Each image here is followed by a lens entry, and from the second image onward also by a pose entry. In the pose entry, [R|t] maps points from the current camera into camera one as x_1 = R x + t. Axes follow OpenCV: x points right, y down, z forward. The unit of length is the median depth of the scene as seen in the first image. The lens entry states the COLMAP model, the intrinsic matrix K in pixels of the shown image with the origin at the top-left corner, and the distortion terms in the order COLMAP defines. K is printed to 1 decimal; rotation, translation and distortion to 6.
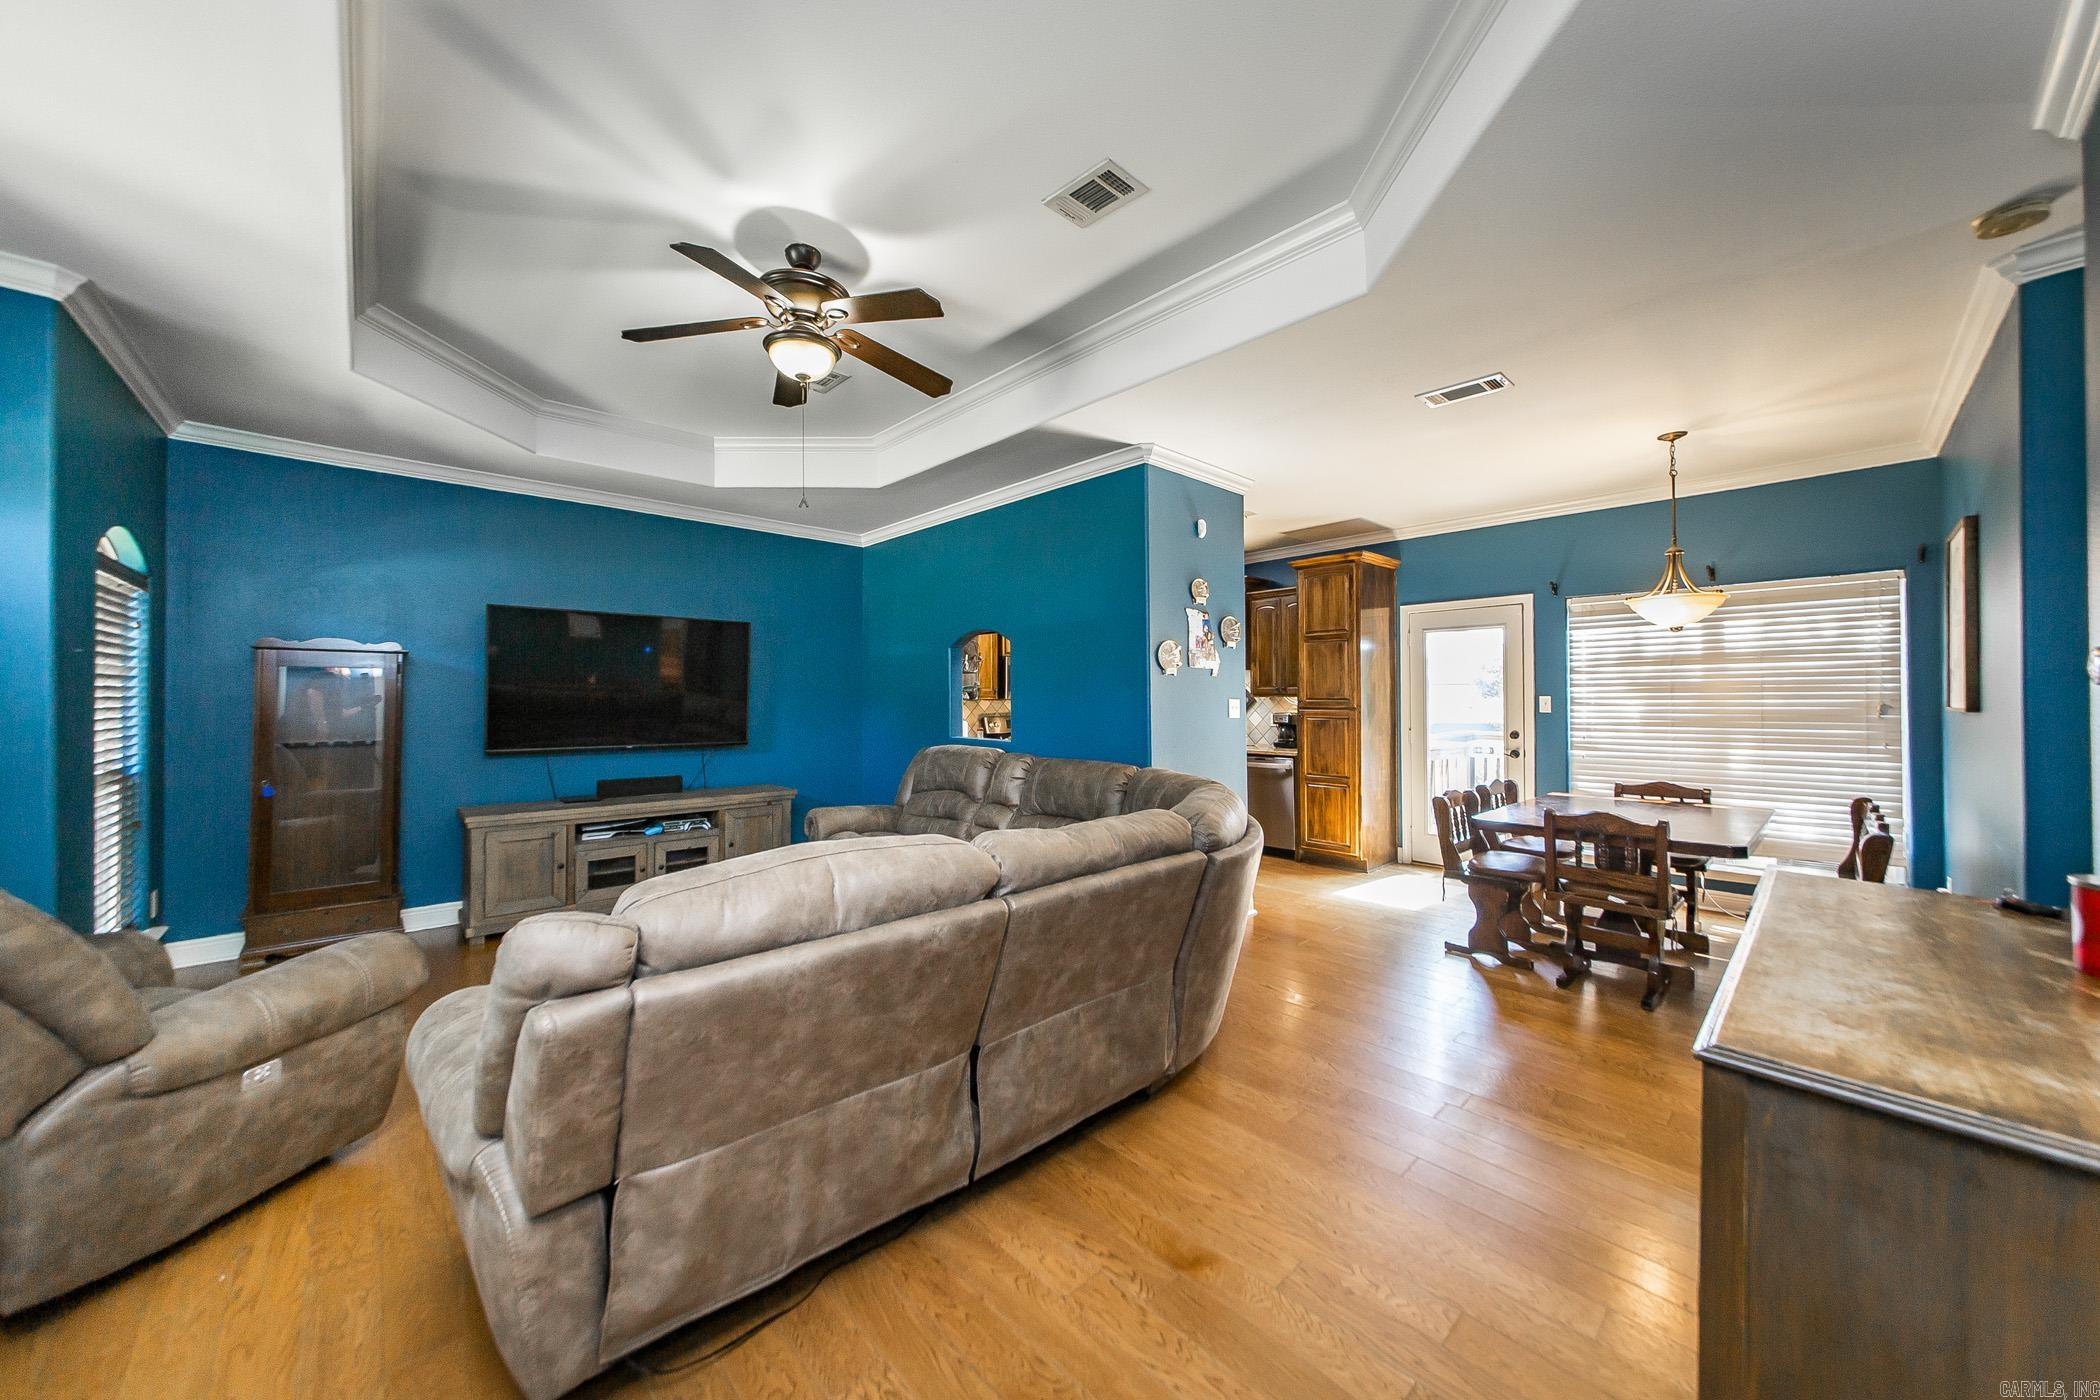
lens RADIAL K [[748.3, 0, 1020.8], [0, 748.3, 692.1], [0, 0, 1]] dist [-0.008295, -0.000180]
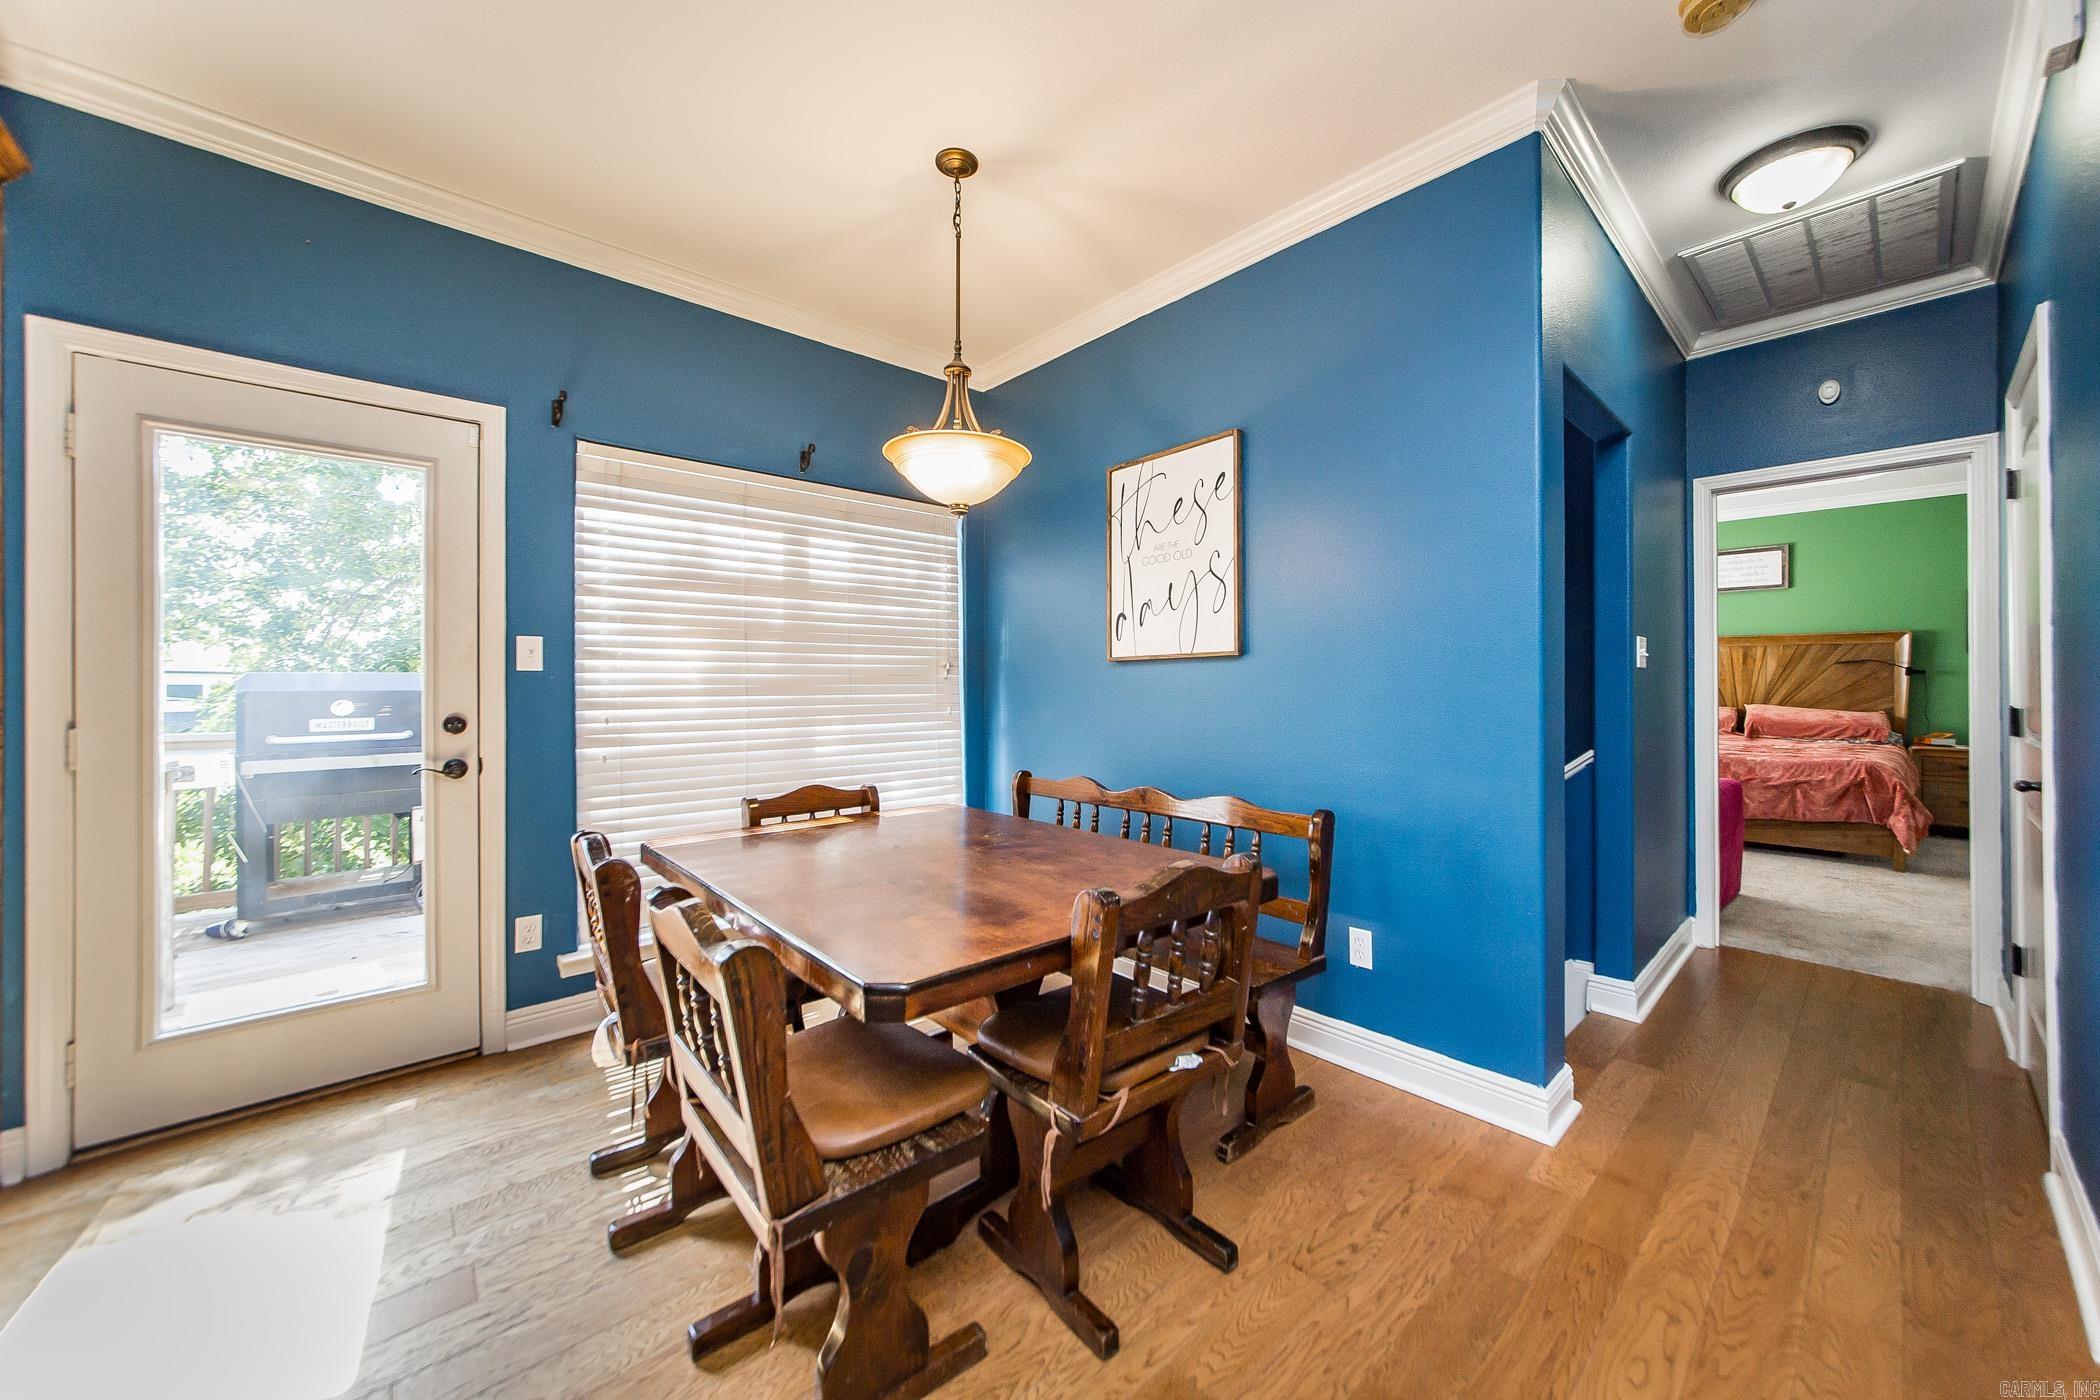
lens RADIAL K [[748.3, 0, 1085.6], [0, 748.3, 682.3], [0, 0, 1]] dist [-0.008295, -0.000180]
pose [[-0.028807, 0.010357, 0.999531, 0.259290], [-0.005657, 0.999929, -0.010524, 0.041702], [-0.999569, -0.005957, -0.028747, 0.751212]]
